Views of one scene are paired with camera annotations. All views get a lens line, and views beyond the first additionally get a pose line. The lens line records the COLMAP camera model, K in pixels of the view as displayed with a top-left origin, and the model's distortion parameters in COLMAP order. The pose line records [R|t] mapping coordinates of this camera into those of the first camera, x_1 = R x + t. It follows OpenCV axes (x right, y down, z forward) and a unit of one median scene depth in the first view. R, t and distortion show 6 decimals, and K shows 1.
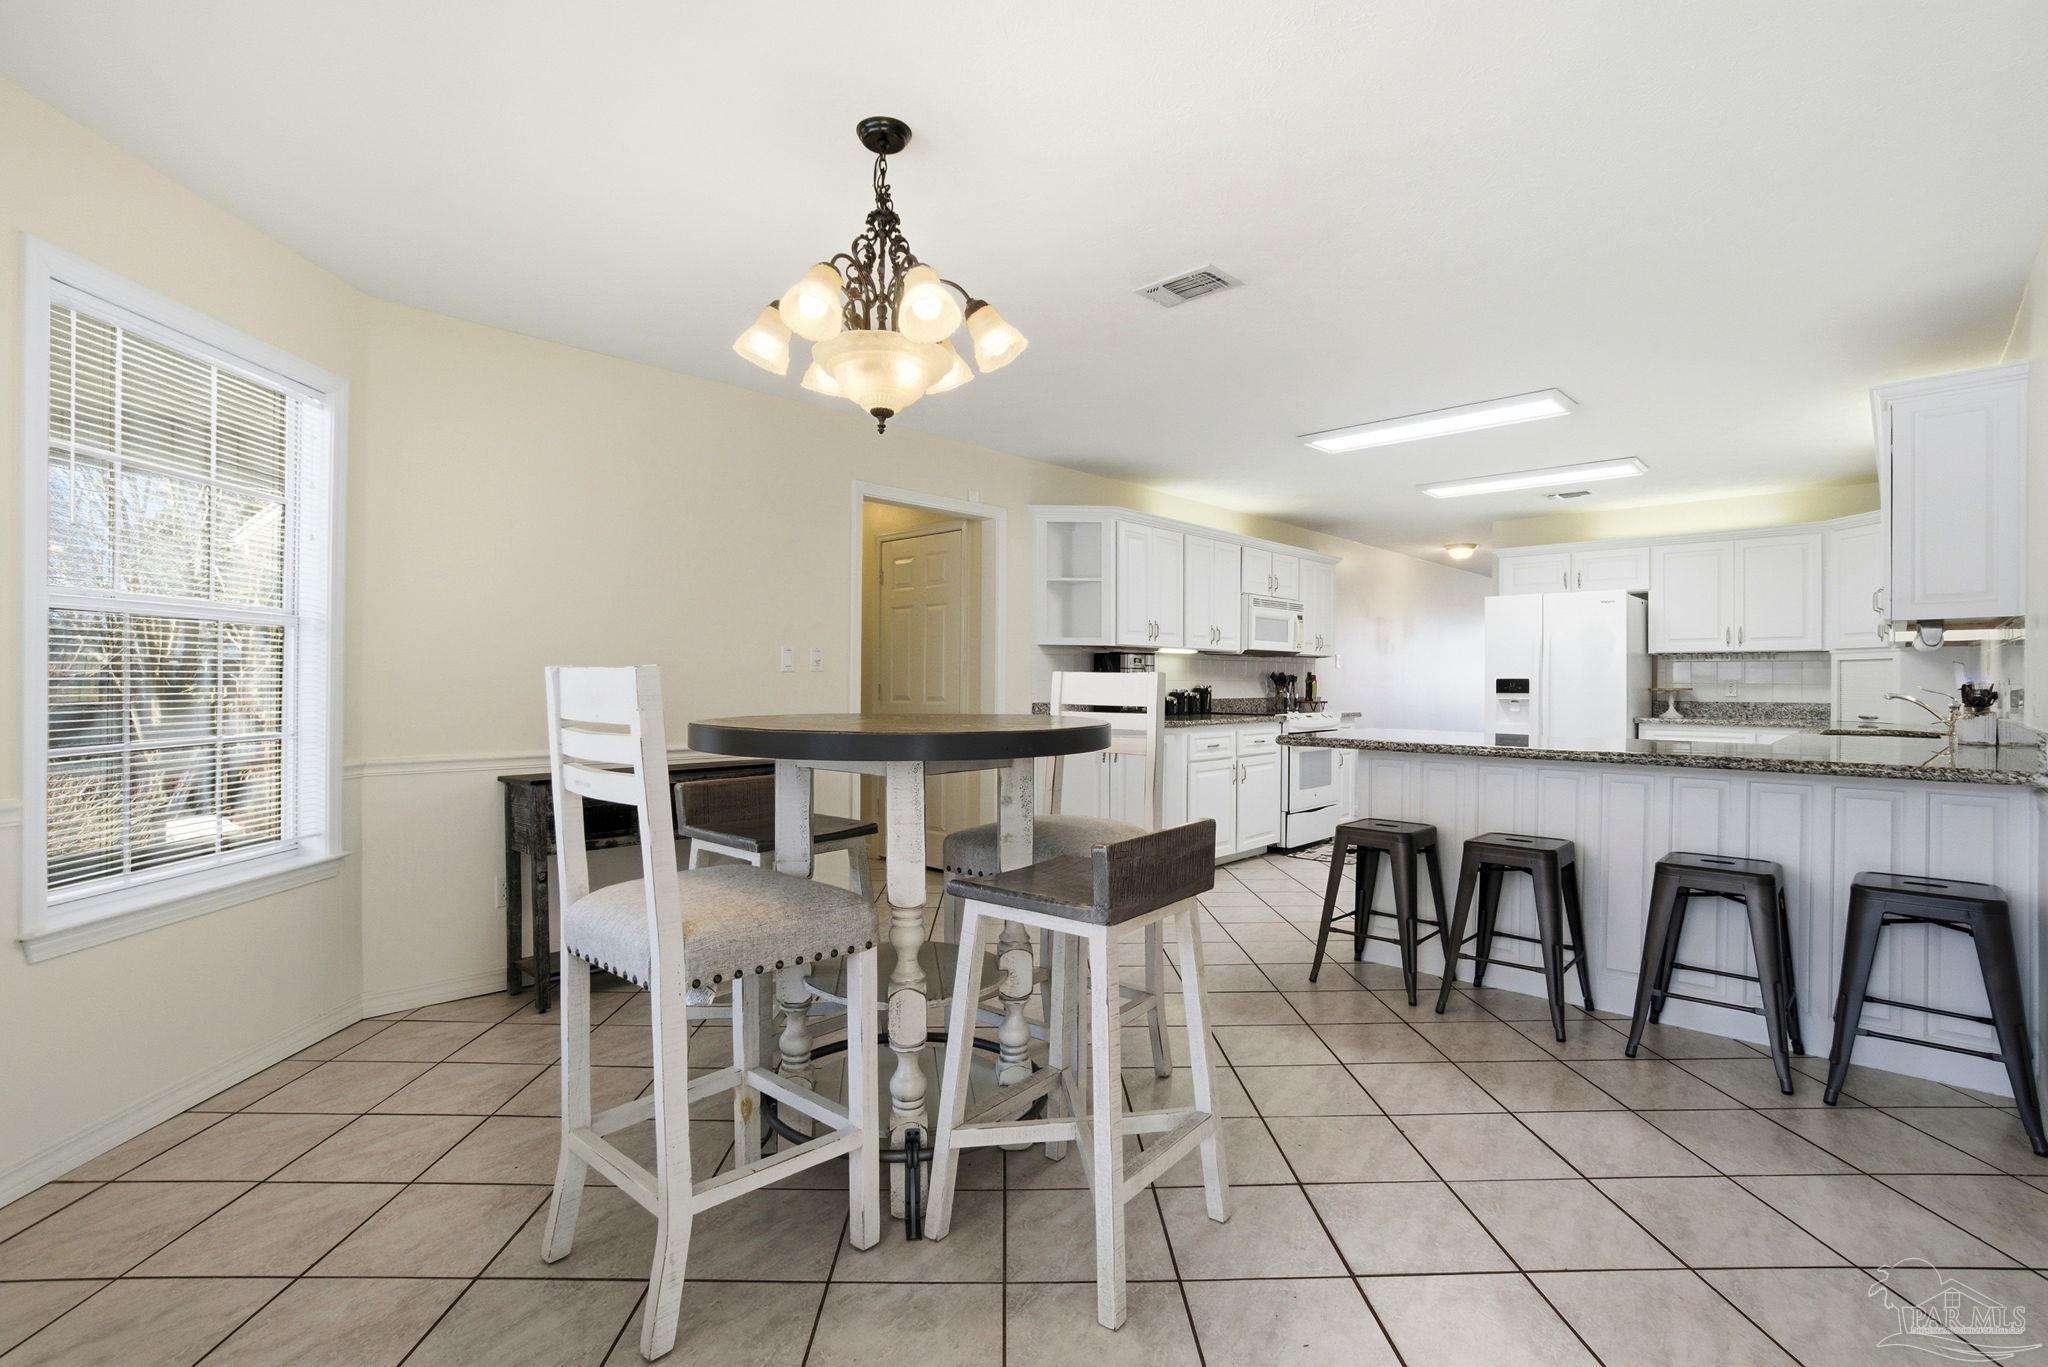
lens RADIAL K [[1111.9, 0, 1024.0], [0, 1111.9, 683.5], [0, 0, 1]] dist [0.027572, 0.001824]
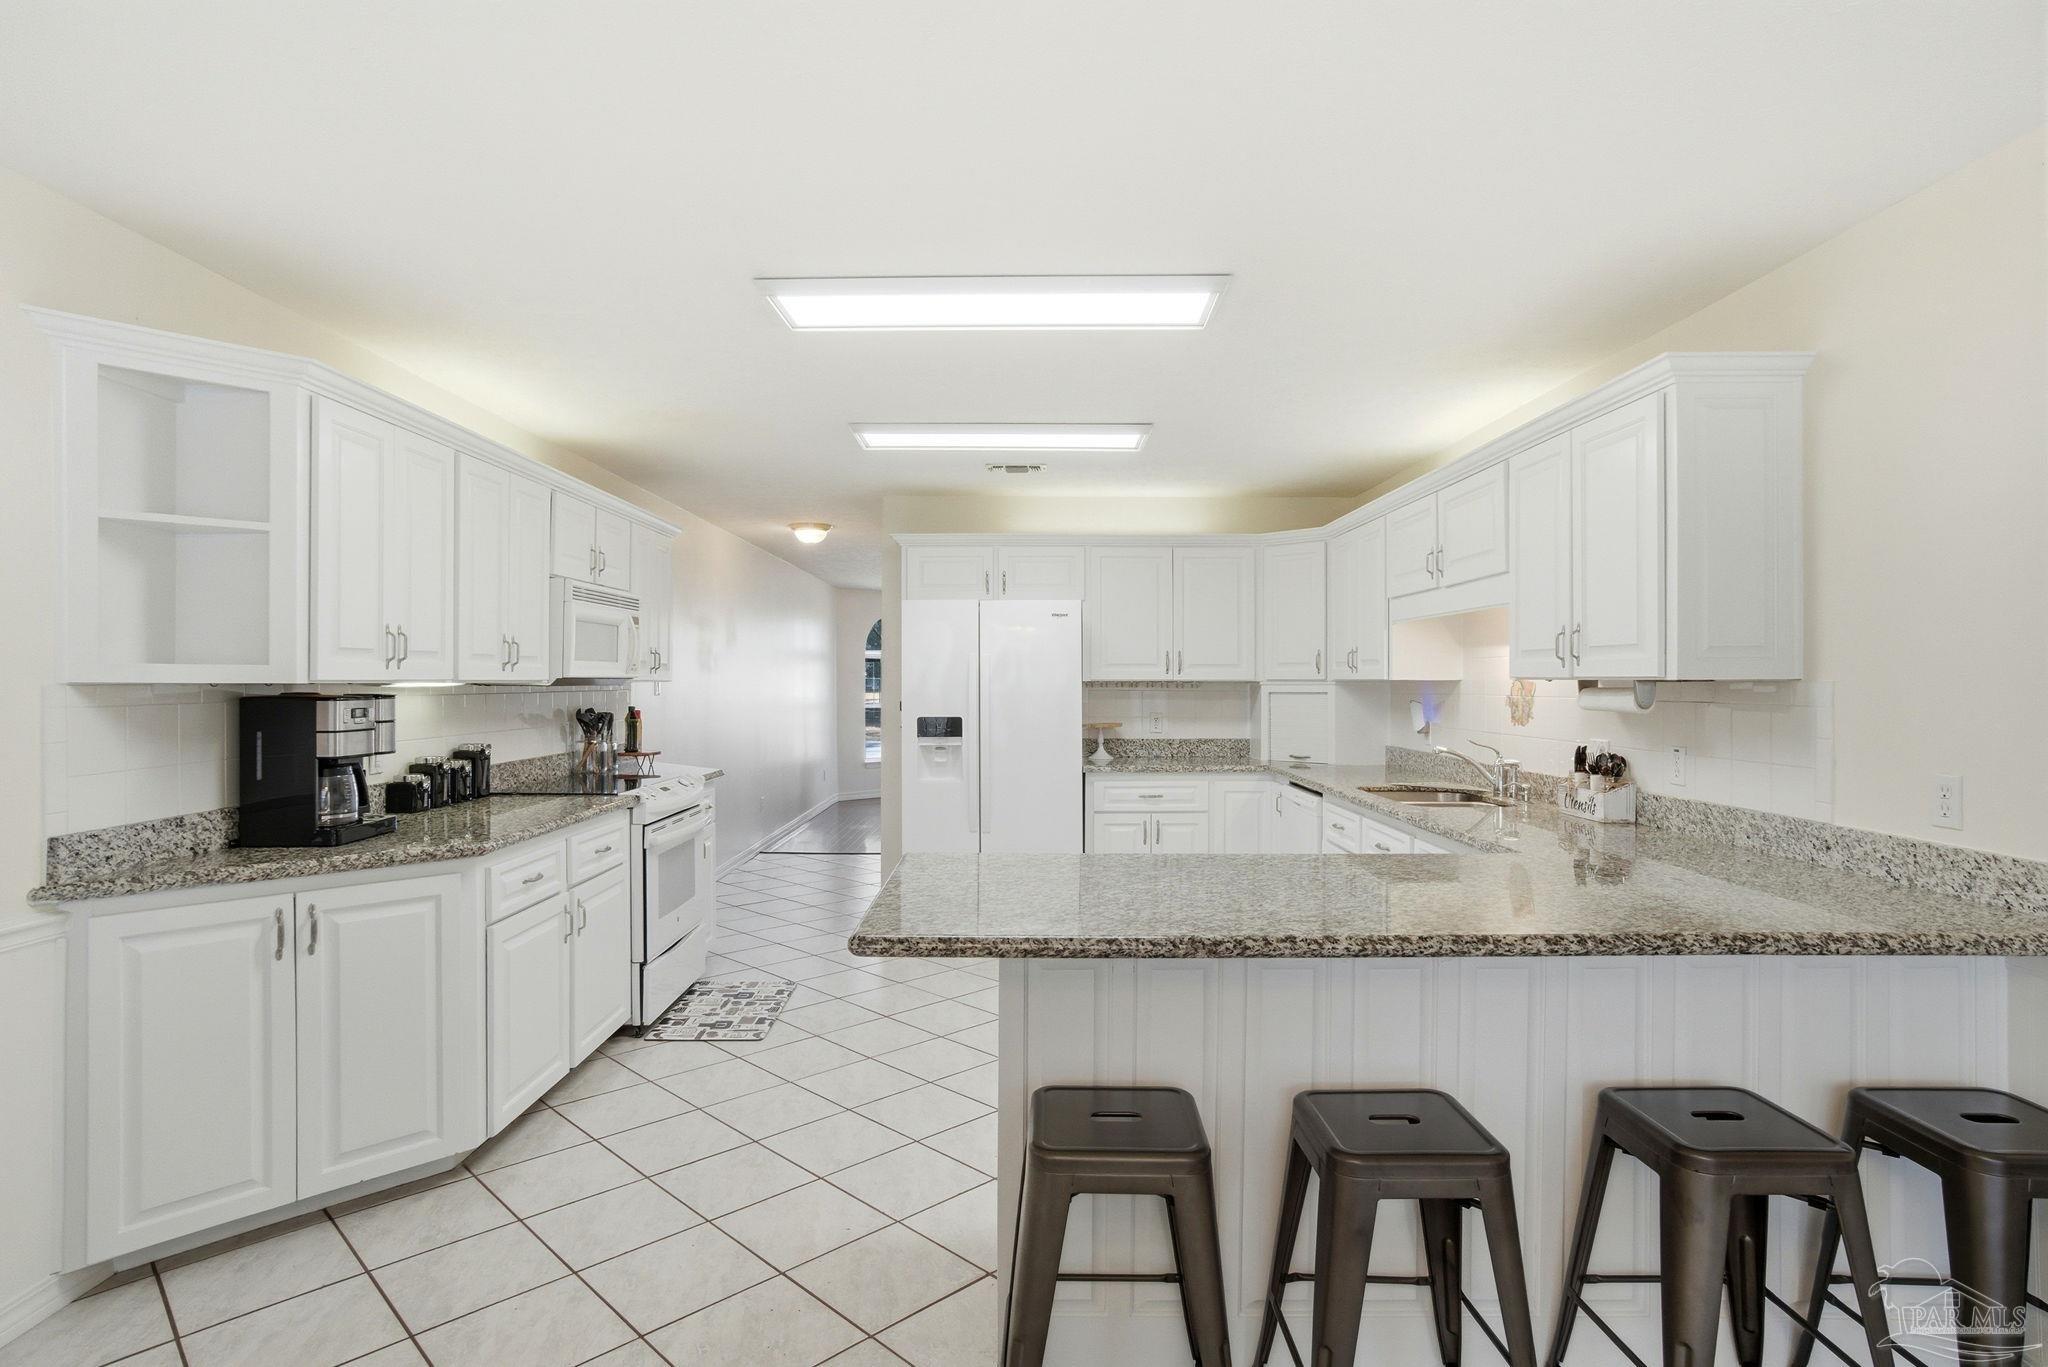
lens RADIAL K [[1111.9, 0, 1024.0], [0, 1111.9, 683.5], [0, 0, 1]] dist [0.027572, 0.001824]
pose [[0.728509, -0.011645, 0.684938, -0.013941], [0.001179, 0.999875, 0.015746, -0.038298], [-0.685036, -0.010664, 0.728432, 0.460213]]
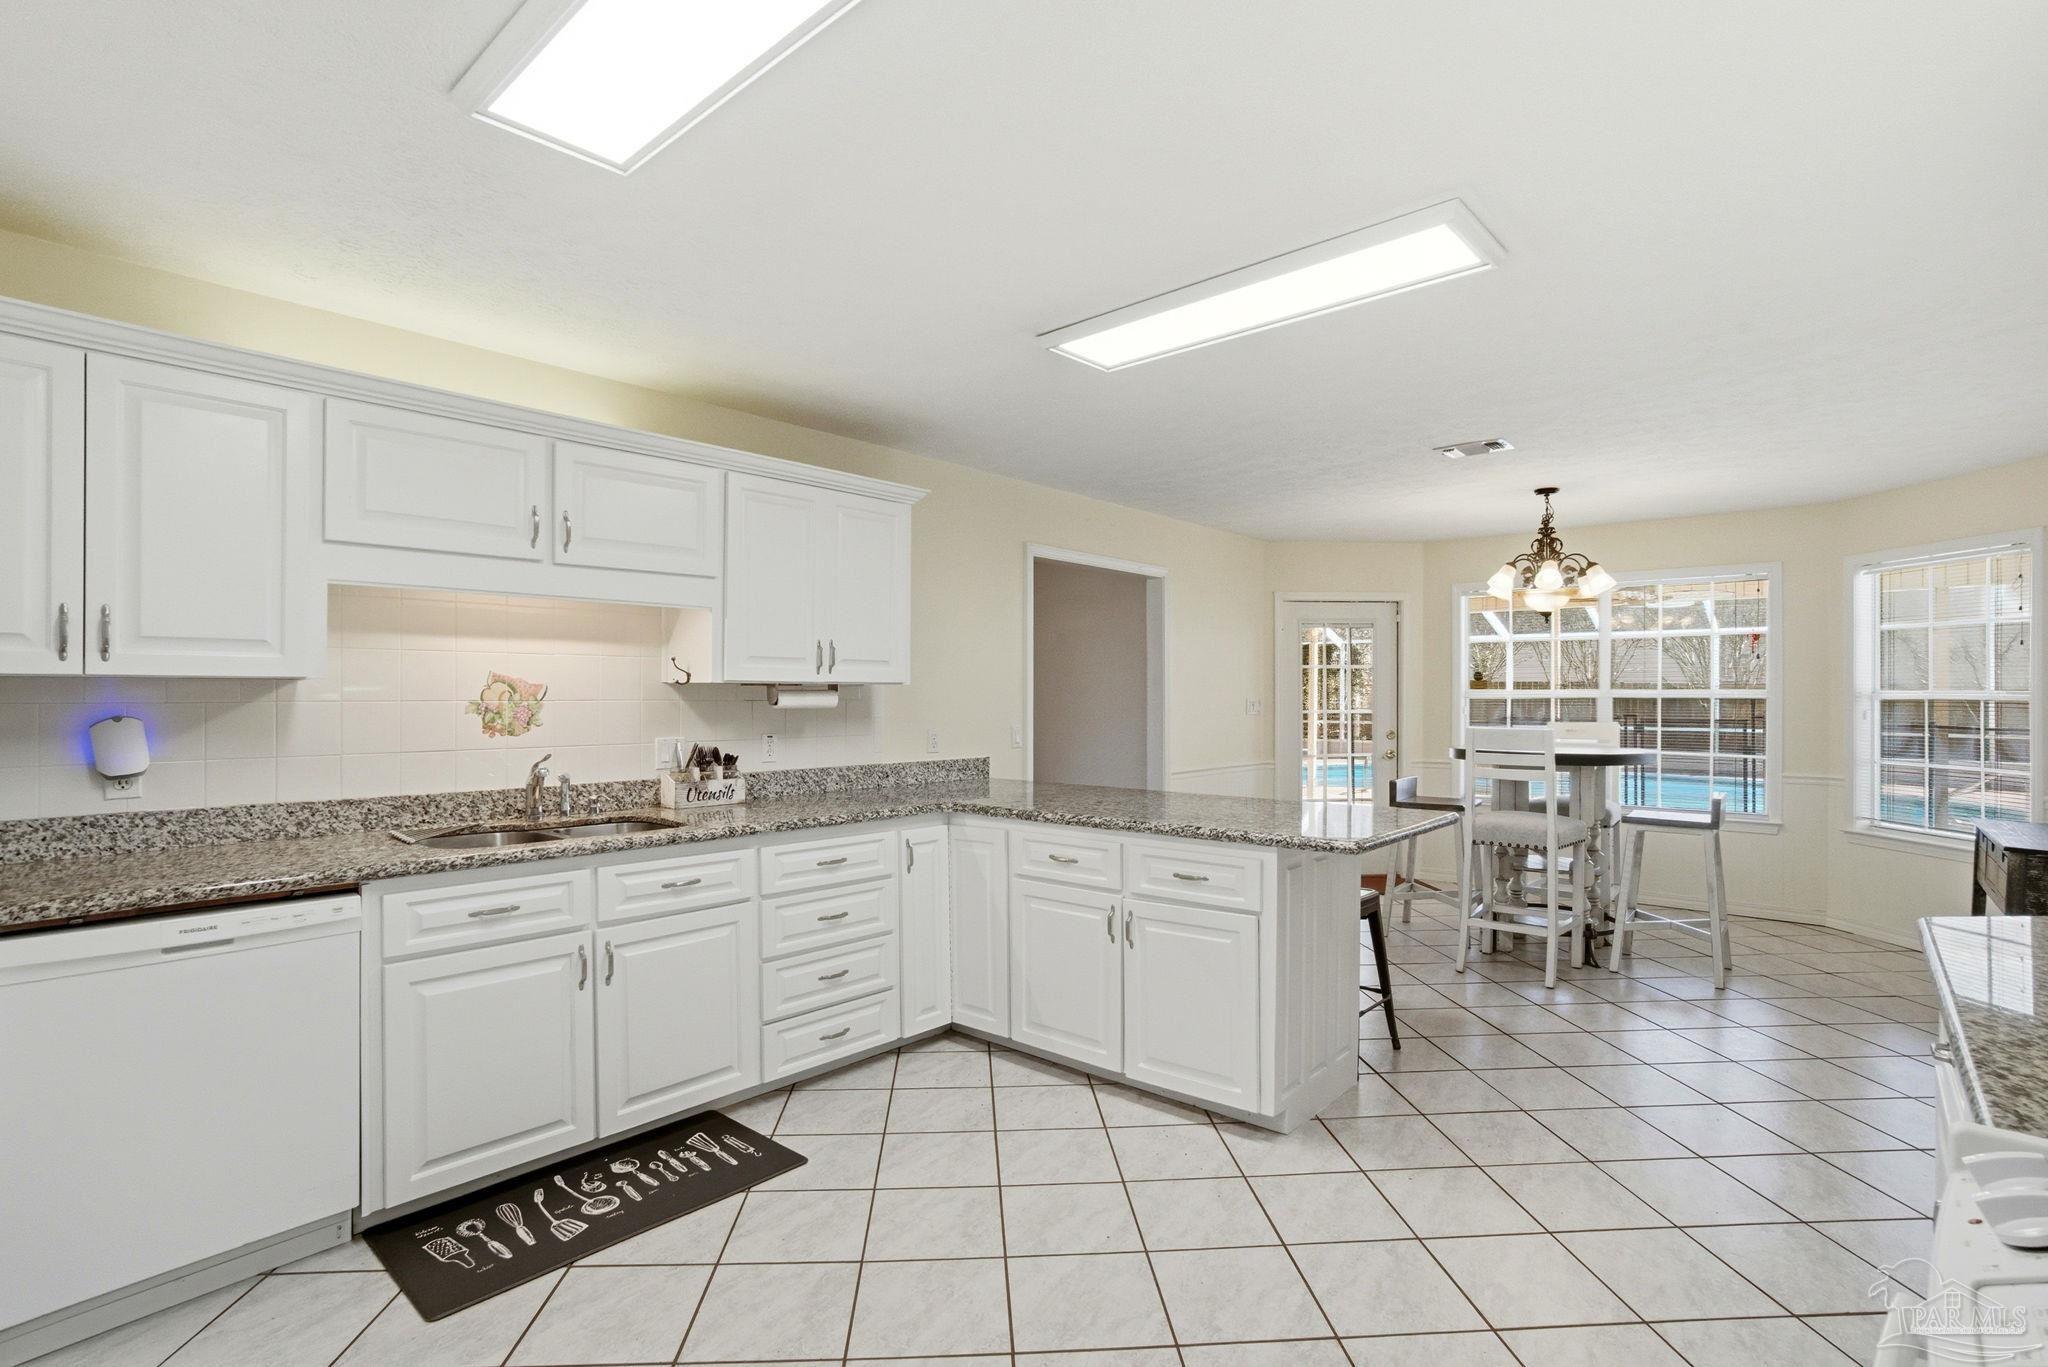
lens RADIAL K [[1111.9, 0, 1024.0], [0, 1111.9, 683.5], [0, 0, 1]] dist [0.027572, 0.001824]
pose [[-0.998991, -0.013762, -0.042755, 0.398748], [-0.013213, 0.999827, -0.013109, -0.025345], [0.042928, -0.012531, -0.999000, 1.254548]]
